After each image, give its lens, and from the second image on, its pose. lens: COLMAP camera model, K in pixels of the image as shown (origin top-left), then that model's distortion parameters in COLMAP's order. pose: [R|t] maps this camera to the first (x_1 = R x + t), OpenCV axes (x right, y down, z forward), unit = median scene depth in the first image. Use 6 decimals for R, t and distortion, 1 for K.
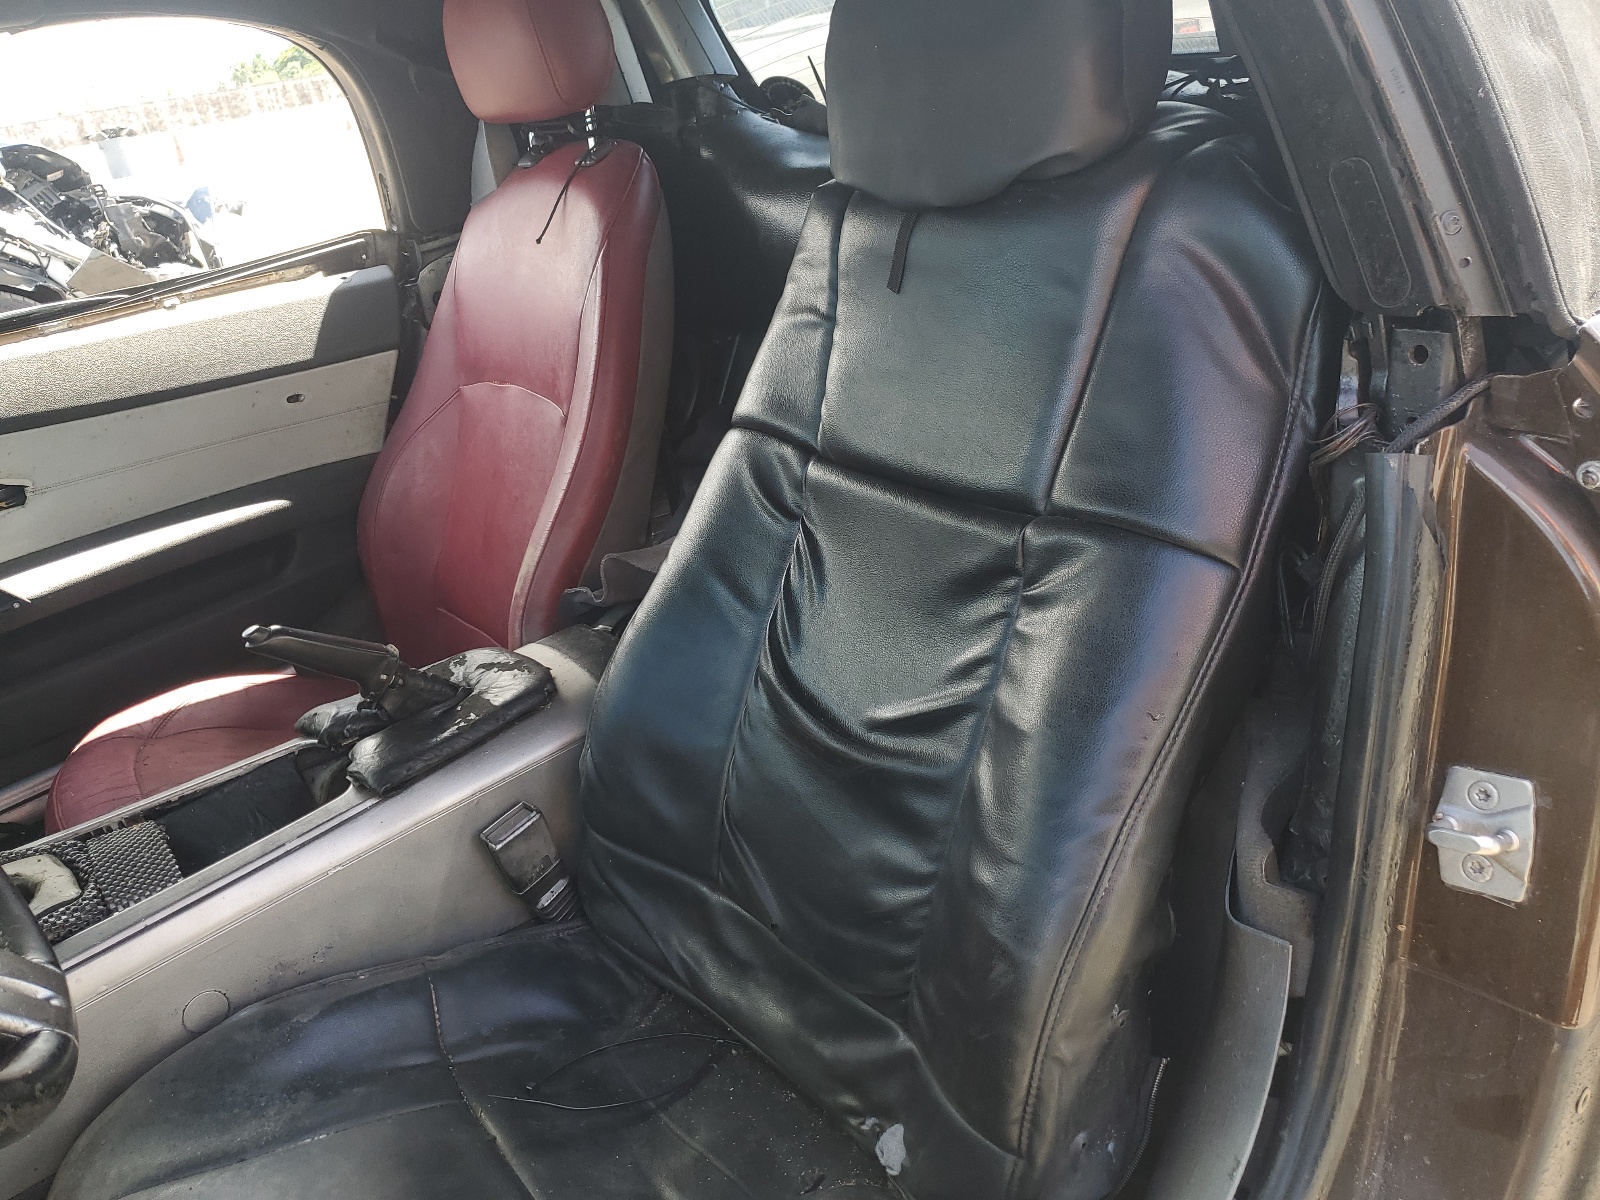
lens RADIAL K [[1277.4, 0, 796.3], [0, 1277.4, 541.8], [0, 0, 1]] dist [0.016022, 0.010497]
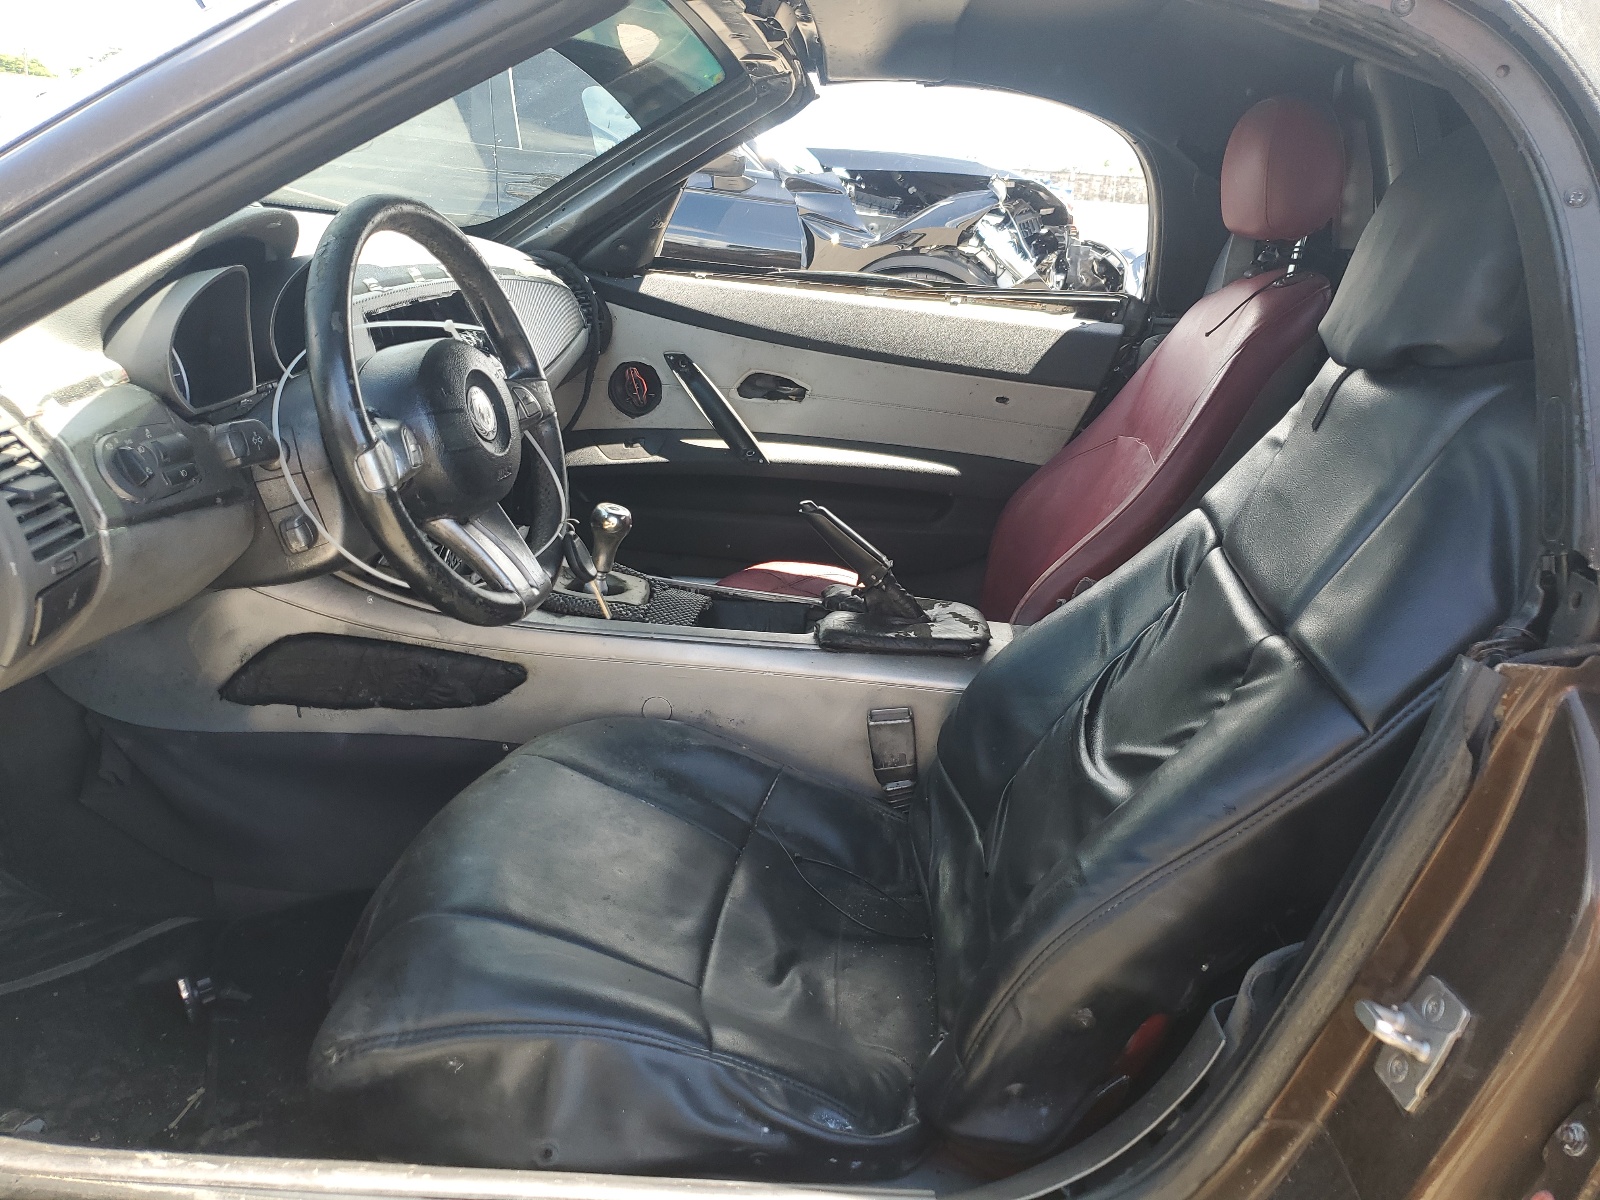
lens RADIAL K [[1277.4, 0, 796.3], [0, 1277.4, 541.8], [0, 0, 1]] dist [0.016022, 0.010497]
pose [[0.698573, 0.390663, -0.599481, 0.286462], [-0.432927, 0.897819, 0.080592, -0.000275], [0.569710, 0.203232, 0.796321, -0.081451]]
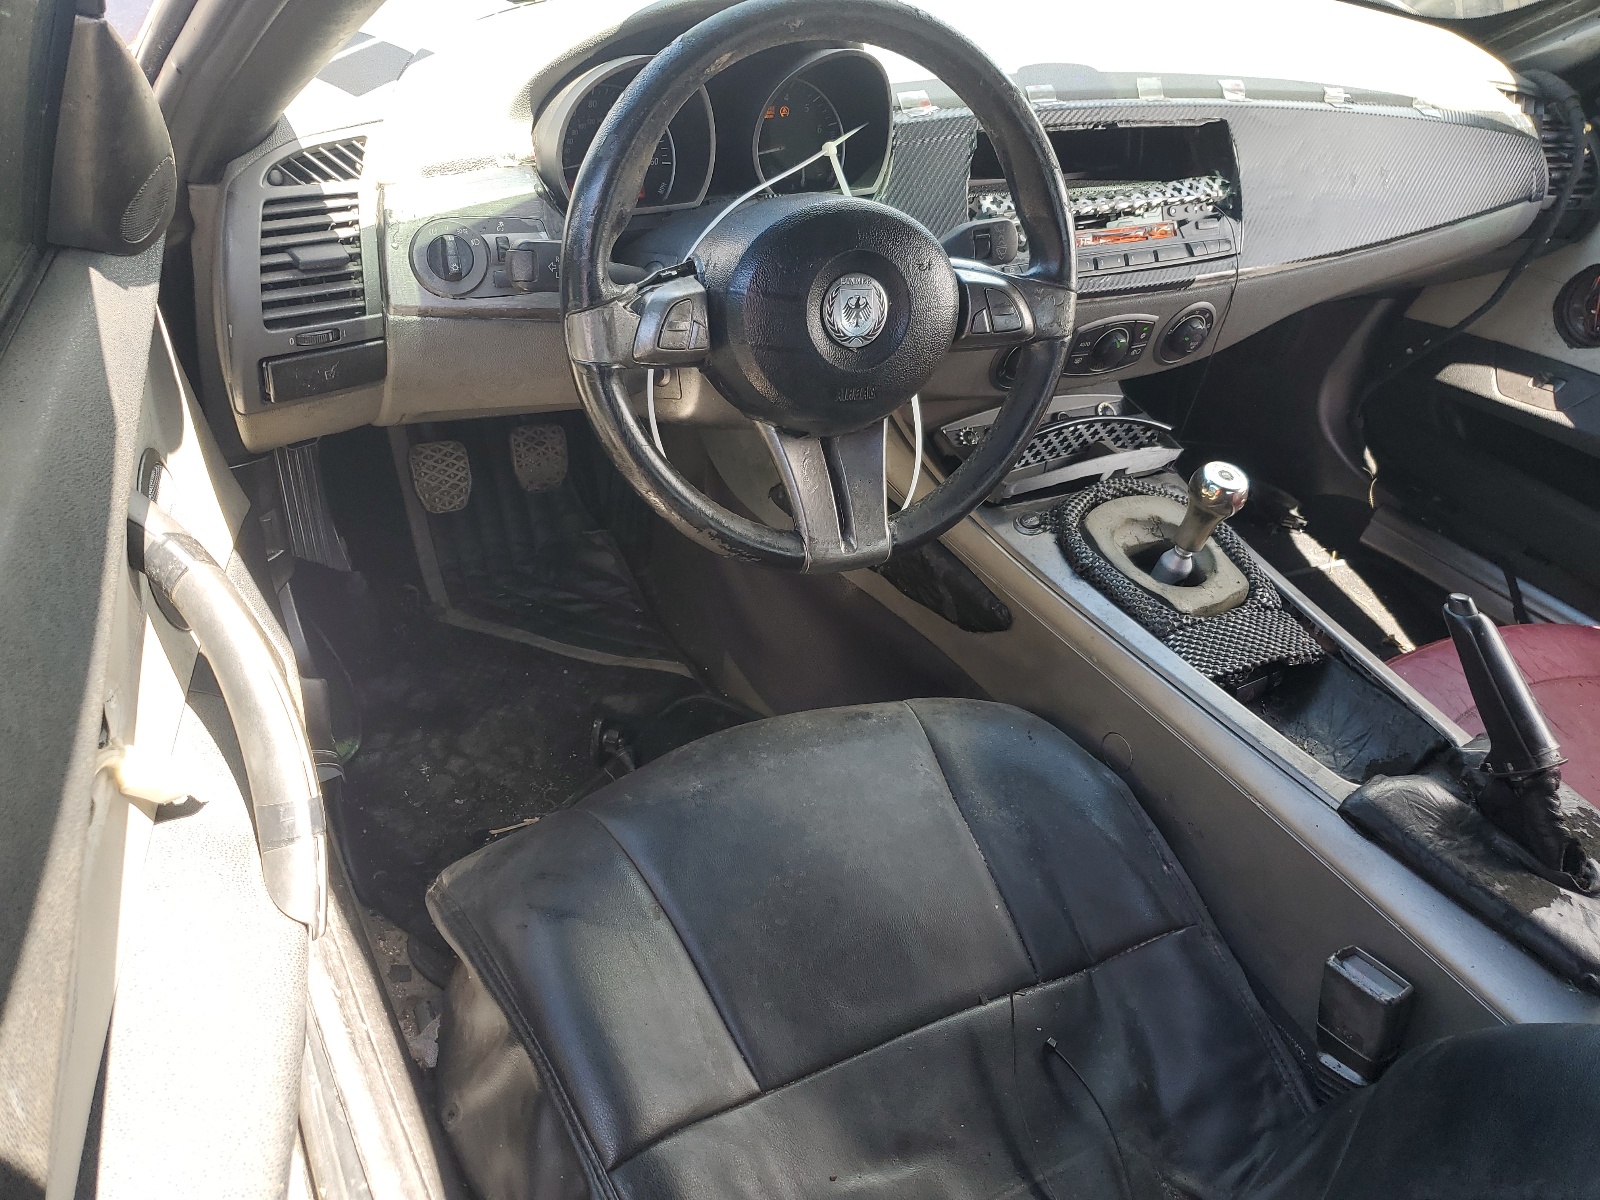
lens RADIAL K [[1277.4, 0, 796.3], [0, 1277.4, 541.8], [0, 0, 1]] dist [0.016022, 0.010497]
pose [[-0.181975, 0.649660, -0.738124, 0.175792], [-0.448549, 0.613162, 0.650258, -0.208443], [0.875037, 0.449416, 0.179824, 0.292580]]
